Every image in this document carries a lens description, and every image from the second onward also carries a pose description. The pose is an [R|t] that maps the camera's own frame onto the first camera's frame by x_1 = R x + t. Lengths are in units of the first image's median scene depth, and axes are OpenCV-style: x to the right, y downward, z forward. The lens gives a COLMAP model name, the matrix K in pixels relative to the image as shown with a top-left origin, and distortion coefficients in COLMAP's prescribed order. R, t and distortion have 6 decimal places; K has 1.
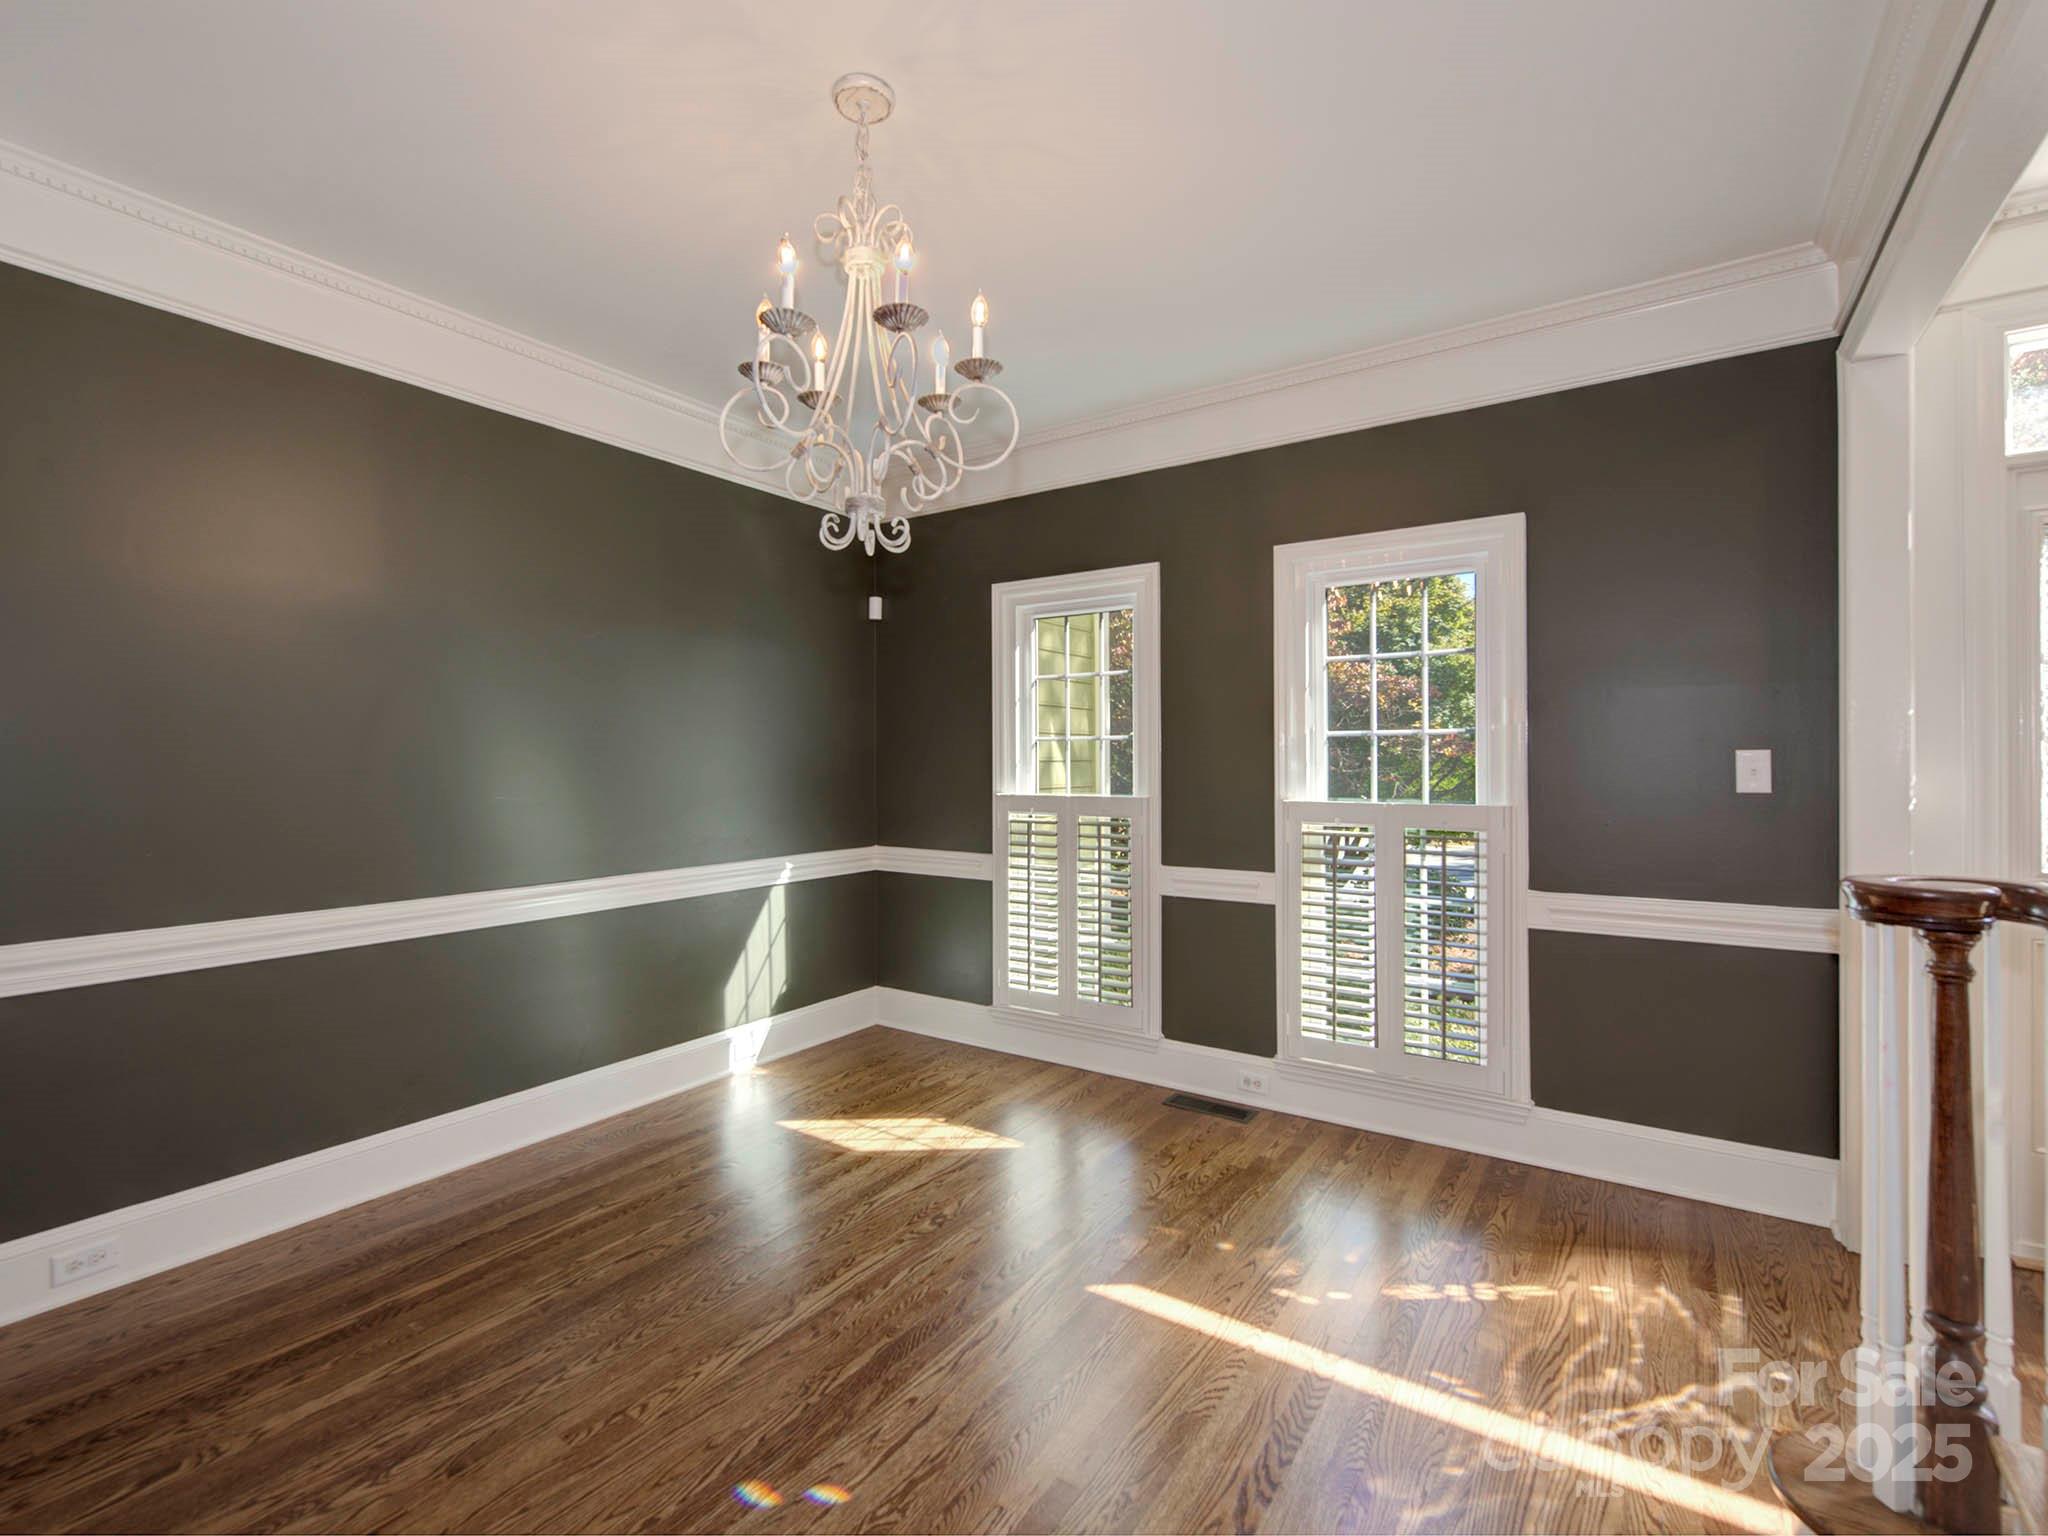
lens RADIAL K [[939.4, 0, 1018.8], [0, 939.4, 750.4], [0, 0, 1]] dist [0.000282, -0.002344]
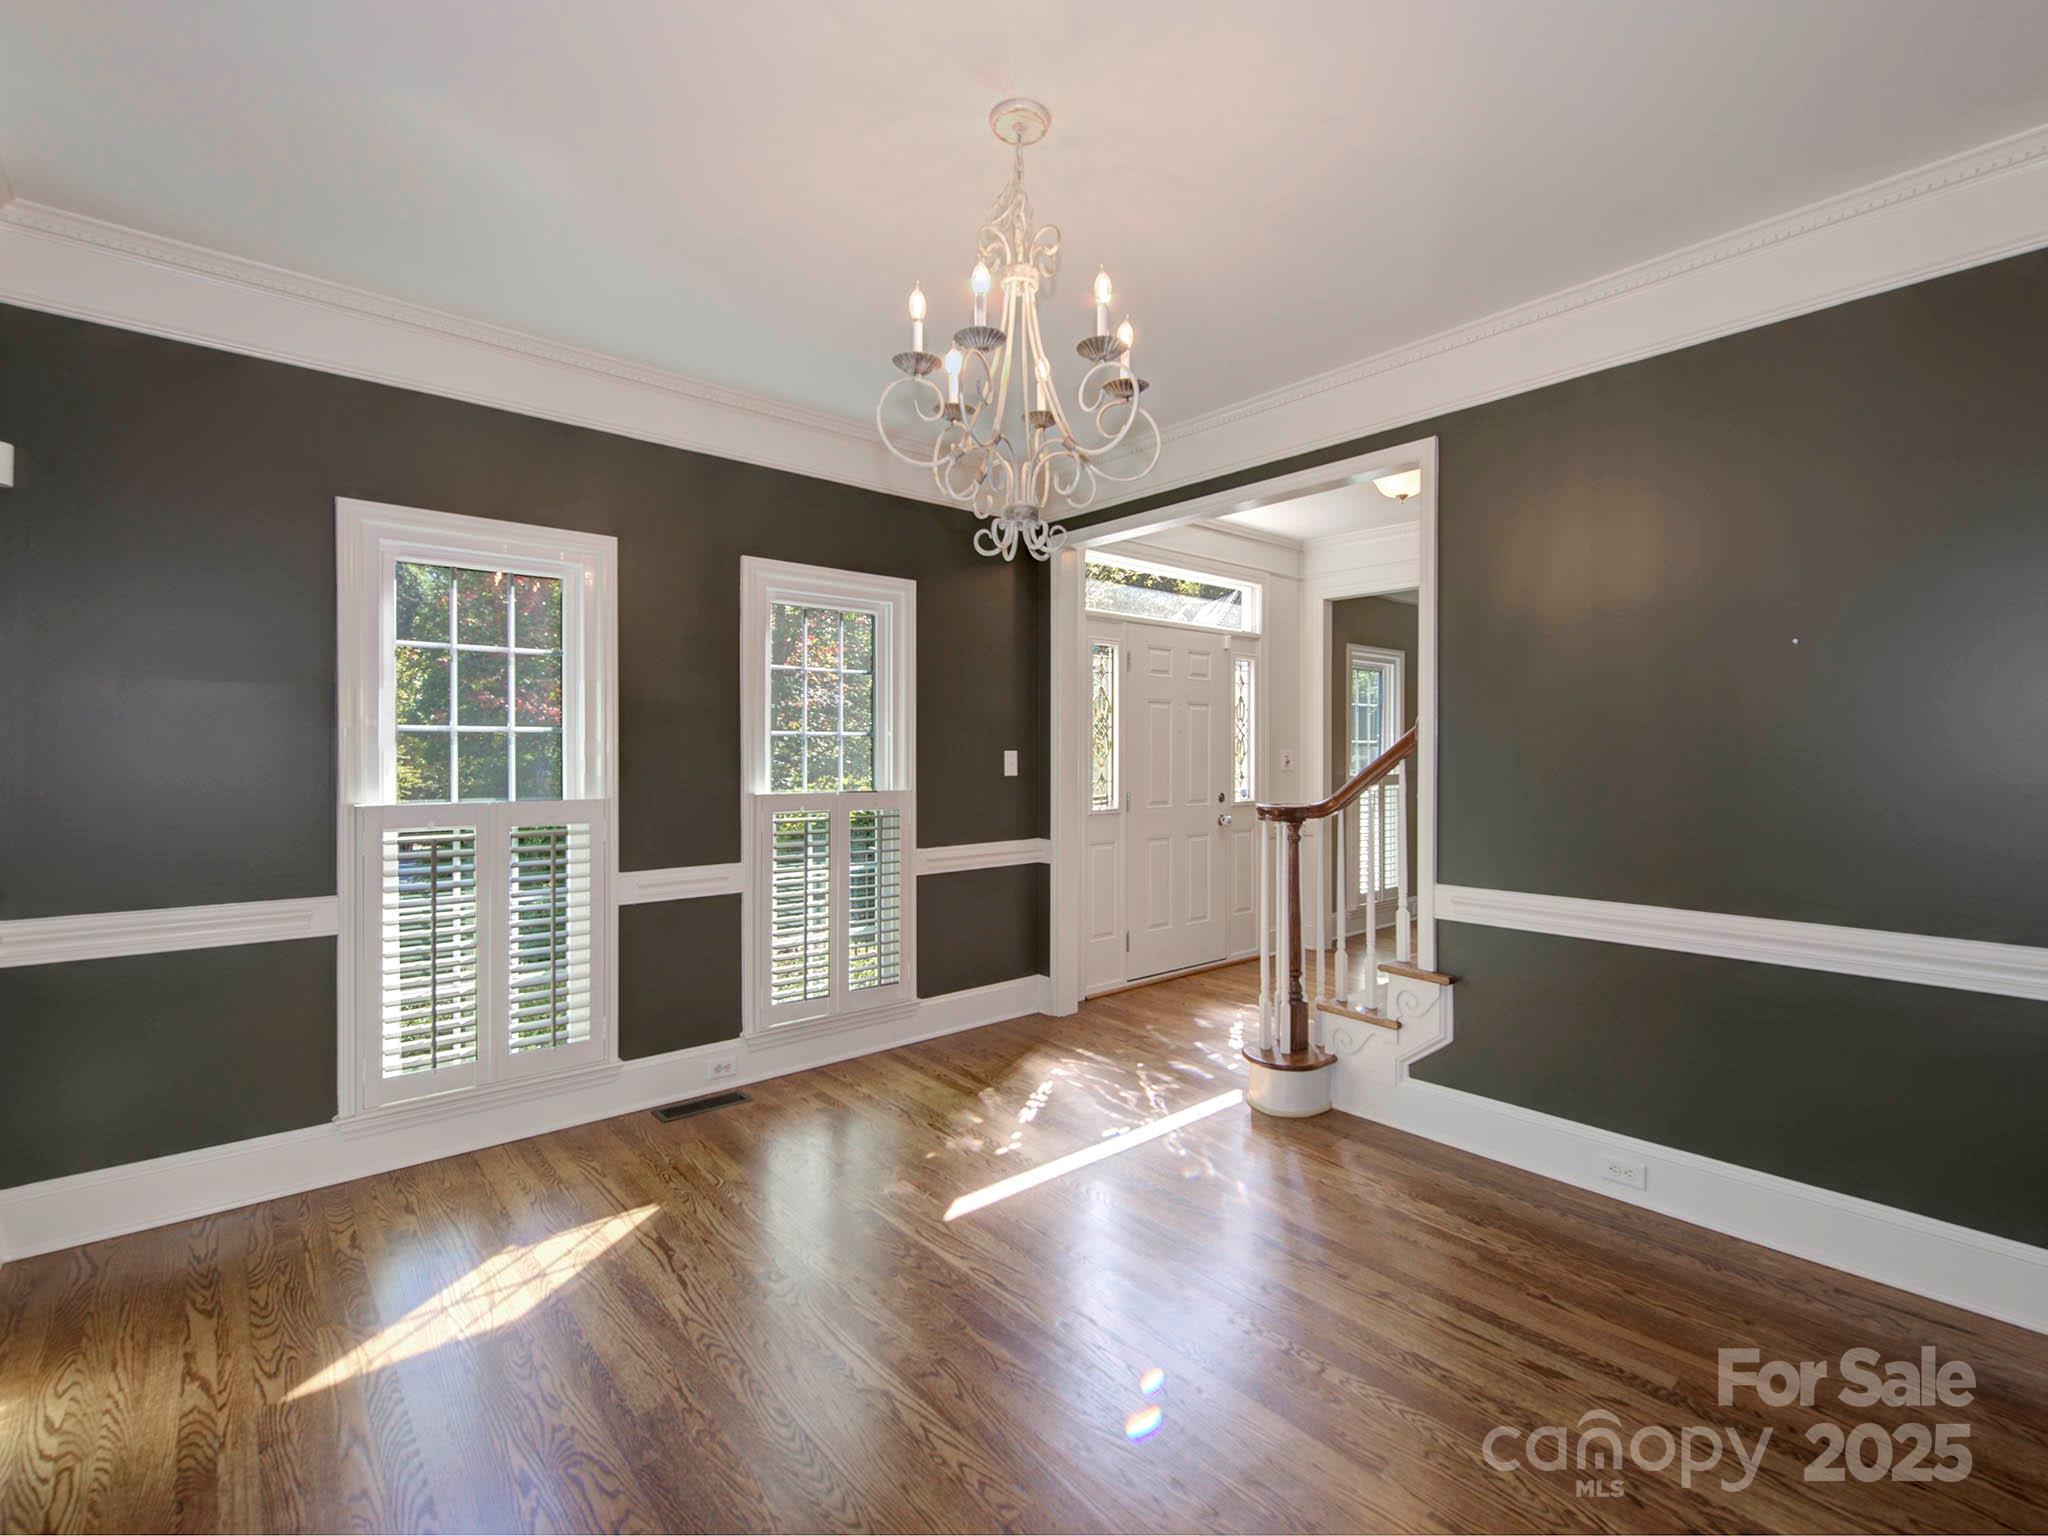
lens RADIAL K [[939.4, 0, 1026.8], [0, 939.4, 762.6], [0, 0, 1]] dist [0.000282, -0.002344]
pose [[0.250781, -0.007020, 0.968018, -0.694655], [-0.009672, 0.999906, 0.009757, 0.003020], [-0.967995, -0.011810, 0.250690, 0.433832]]
